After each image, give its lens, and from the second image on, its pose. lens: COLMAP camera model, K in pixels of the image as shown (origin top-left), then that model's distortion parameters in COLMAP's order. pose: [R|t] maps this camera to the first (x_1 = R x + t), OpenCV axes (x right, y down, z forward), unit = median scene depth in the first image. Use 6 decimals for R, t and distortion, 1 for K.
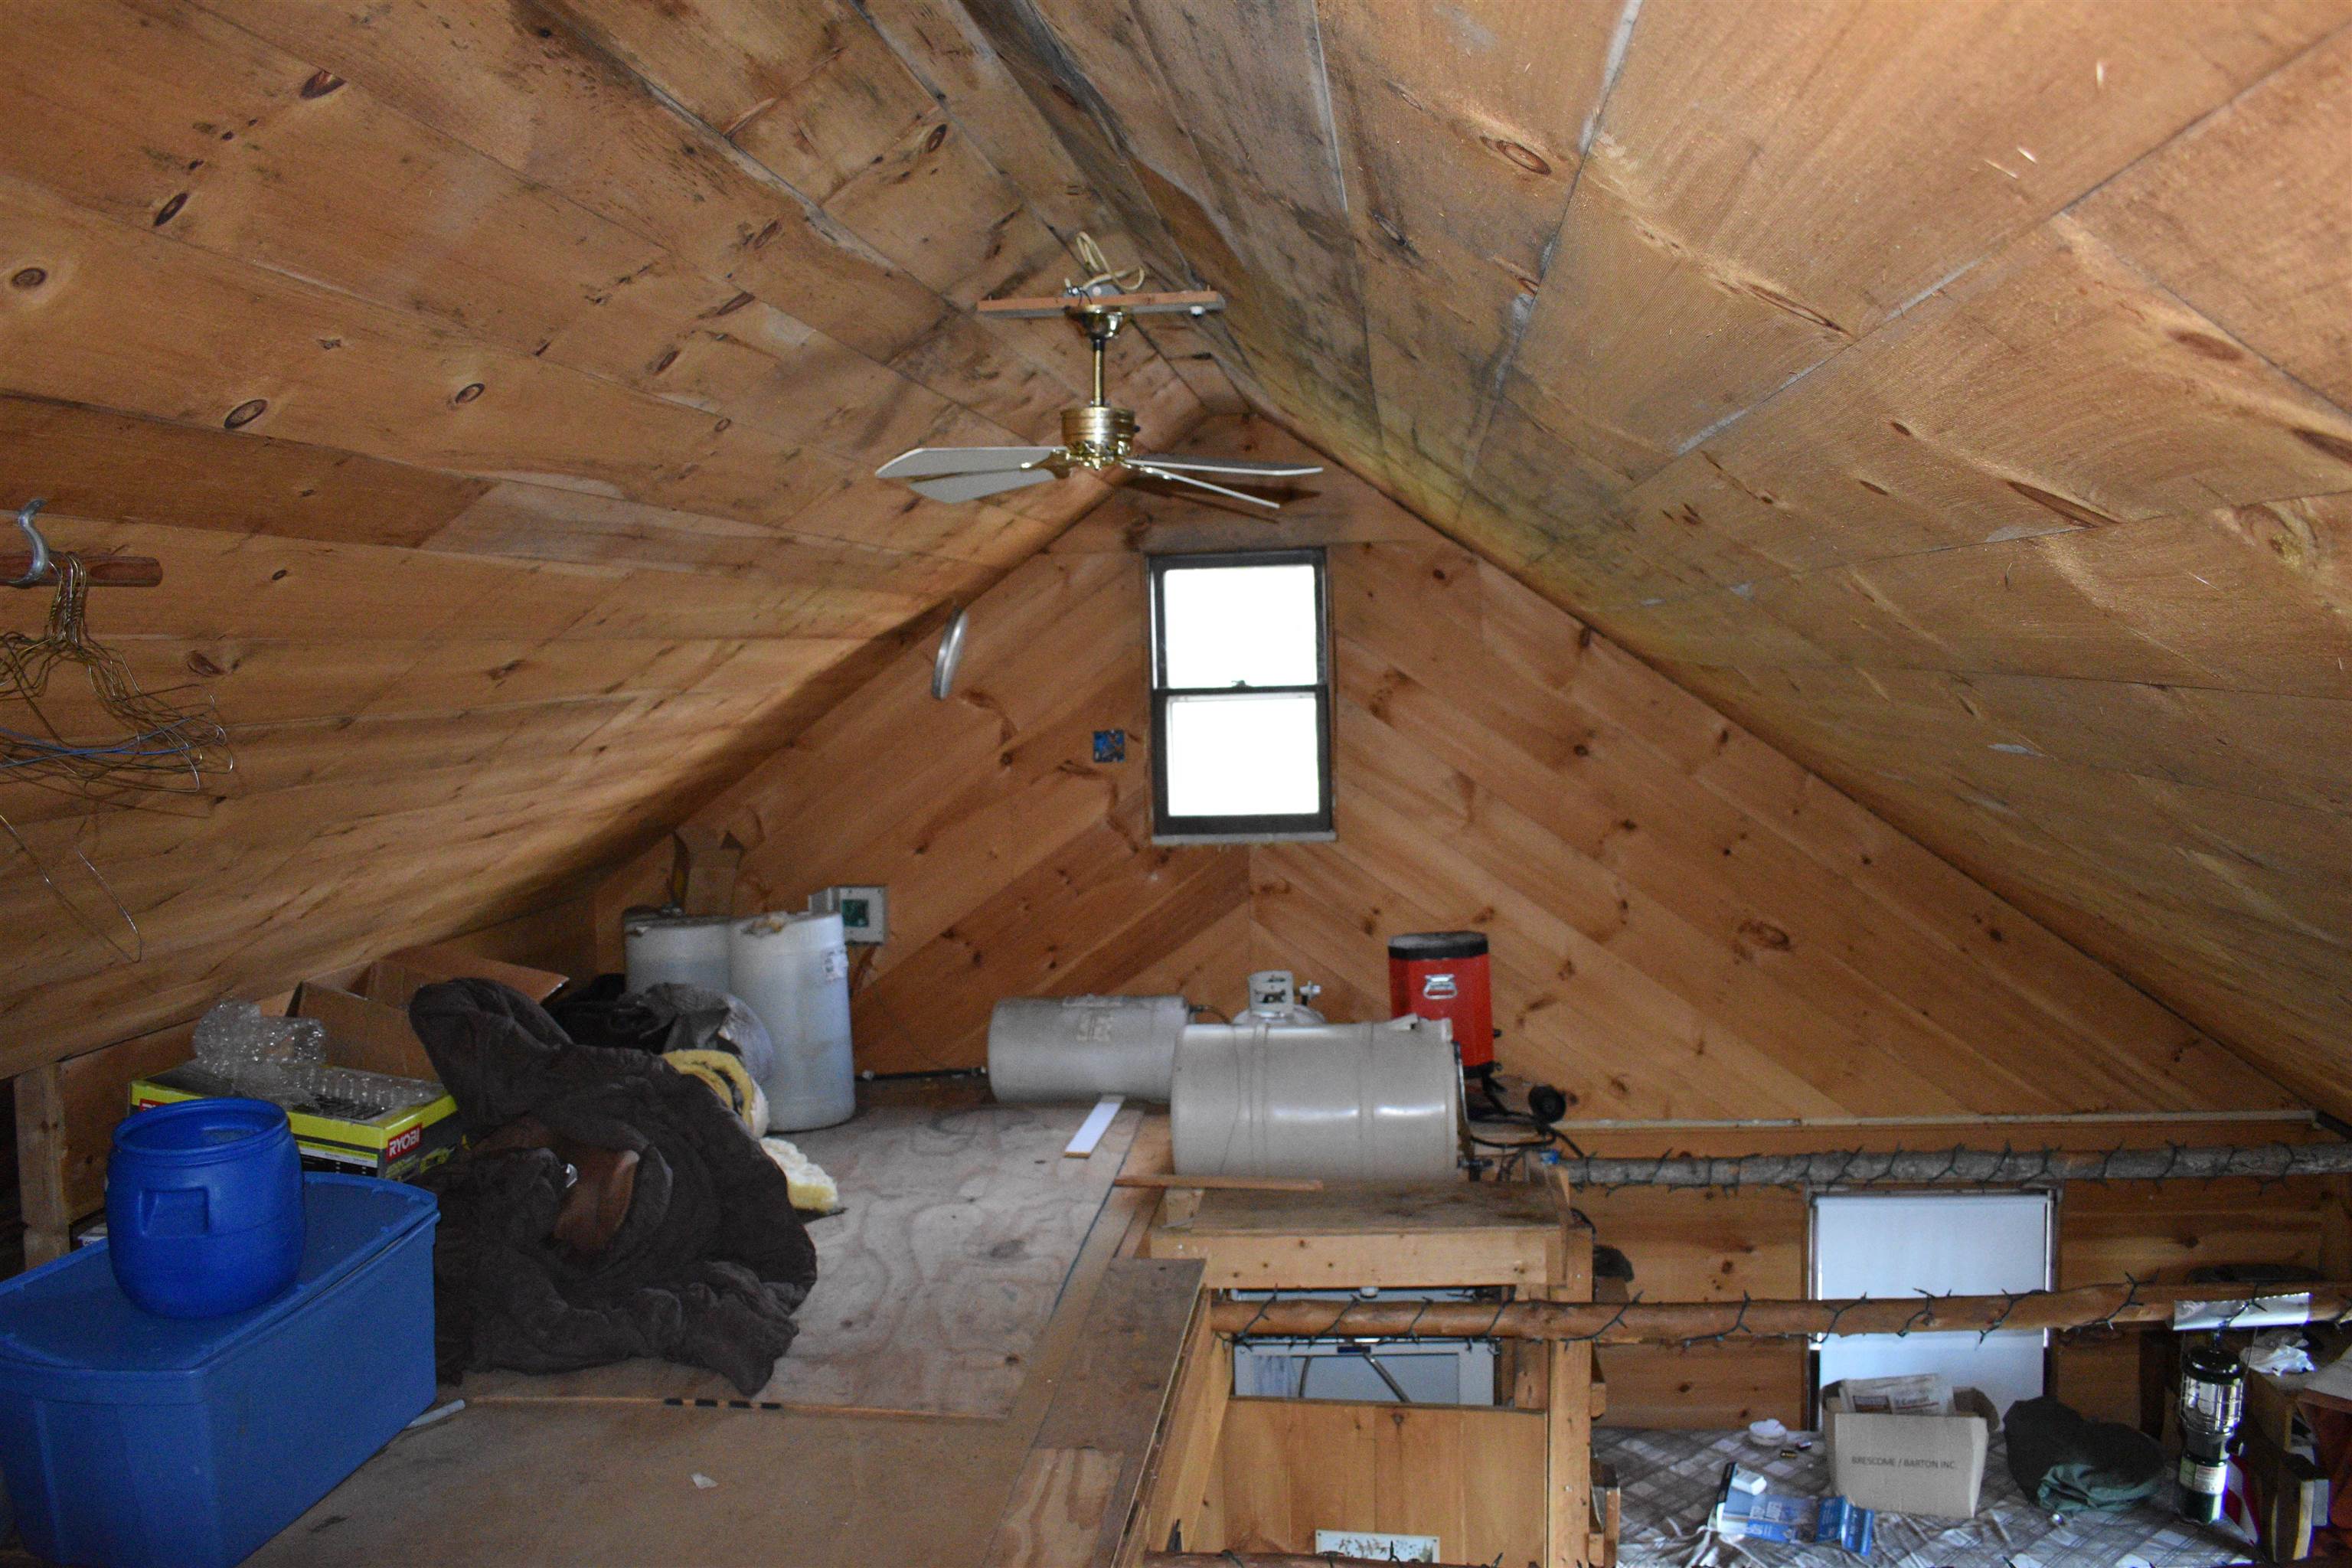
lens RADIAL K [[1830.3, 0, 1181.7], [0, 1830.3, 779.6], [0, 0, 1]] dist [-0.097900, 0.017054]
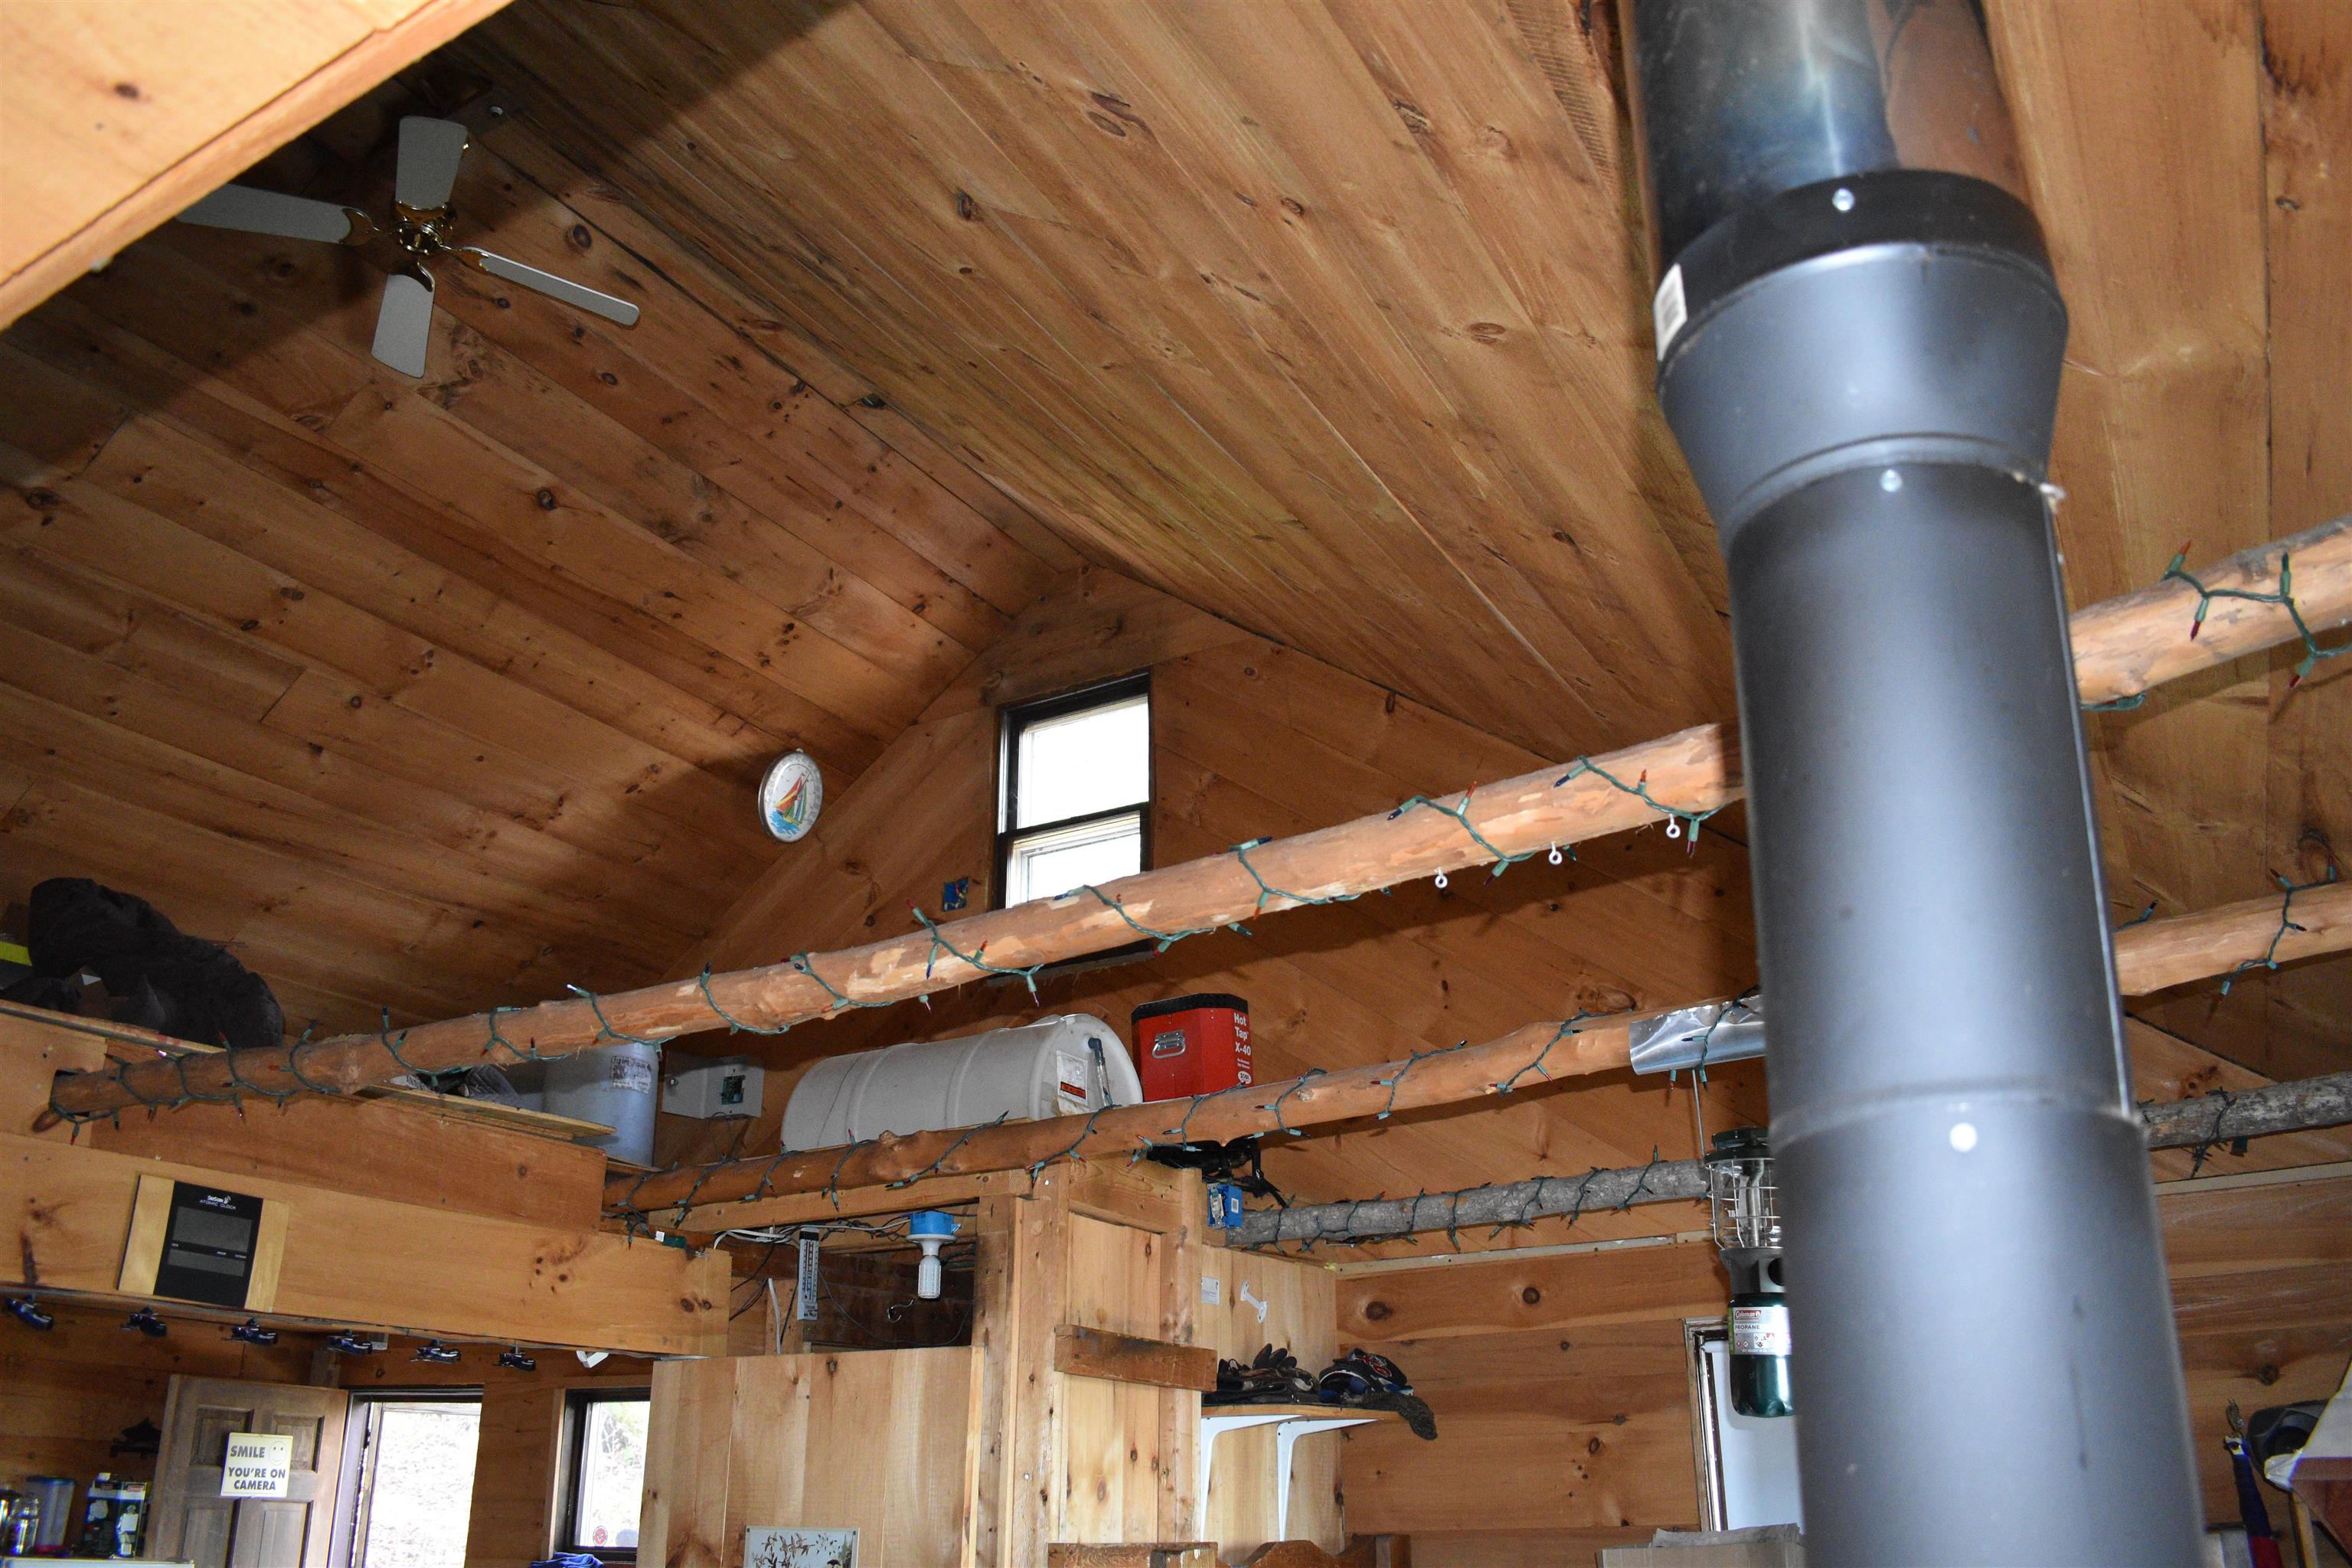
lens RADIAL K [[1830.3, 0, 1191.2], [0, 1830.3, 781.4], [0, 0, 1]] dist [-0.097900, 0.017054]
pose [[0.924972, -0.120265, -0.360504, 0.441294], [-0.048438, 0.903561, -0.425712, 0.340610], [0.376935, 0.411234, 0.829943, 0.215046]]
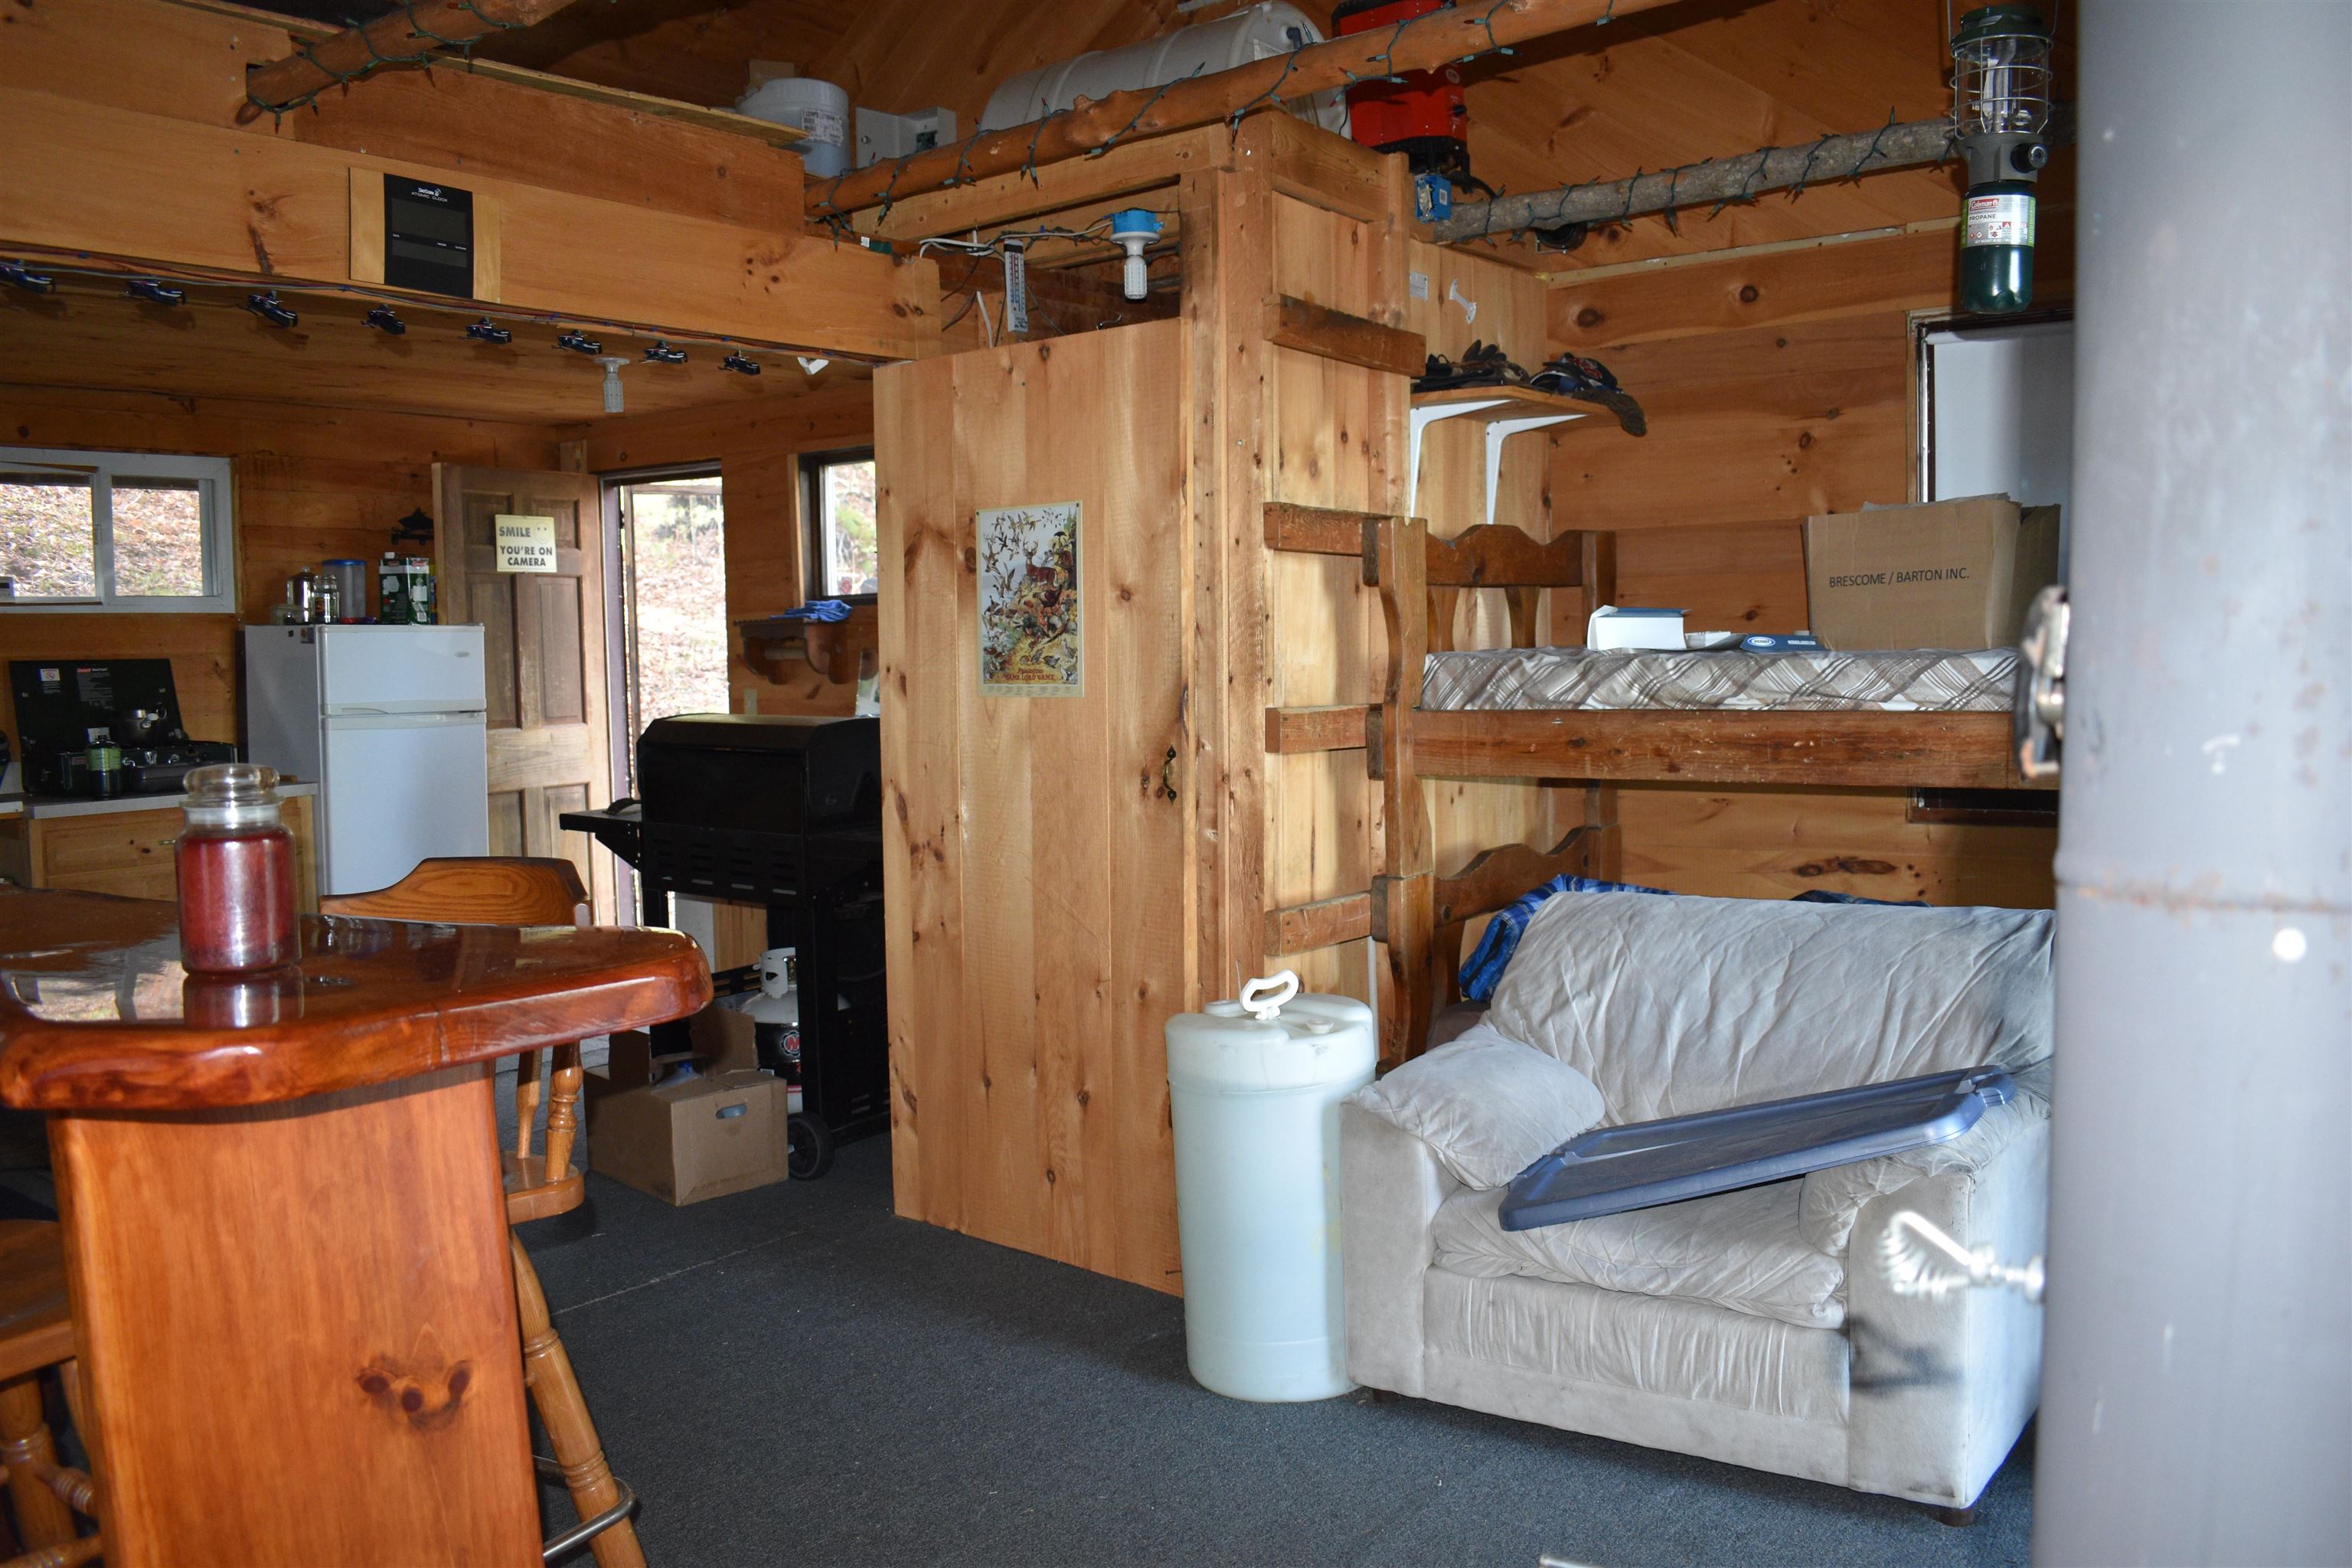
lens RADIAL K [[1830.3, 0, 1190.4], [0, 1830.3, 781.6], [0, 0, 1]] dist [-0.097900, 0.017054]
pose [[0.875909, 0.047589, -0.480124, 0.436461], [-0.039846, 0.998859, 0.026312, 0.393881], [0.480829, -0.003916, 0.876806, 0.232054]]
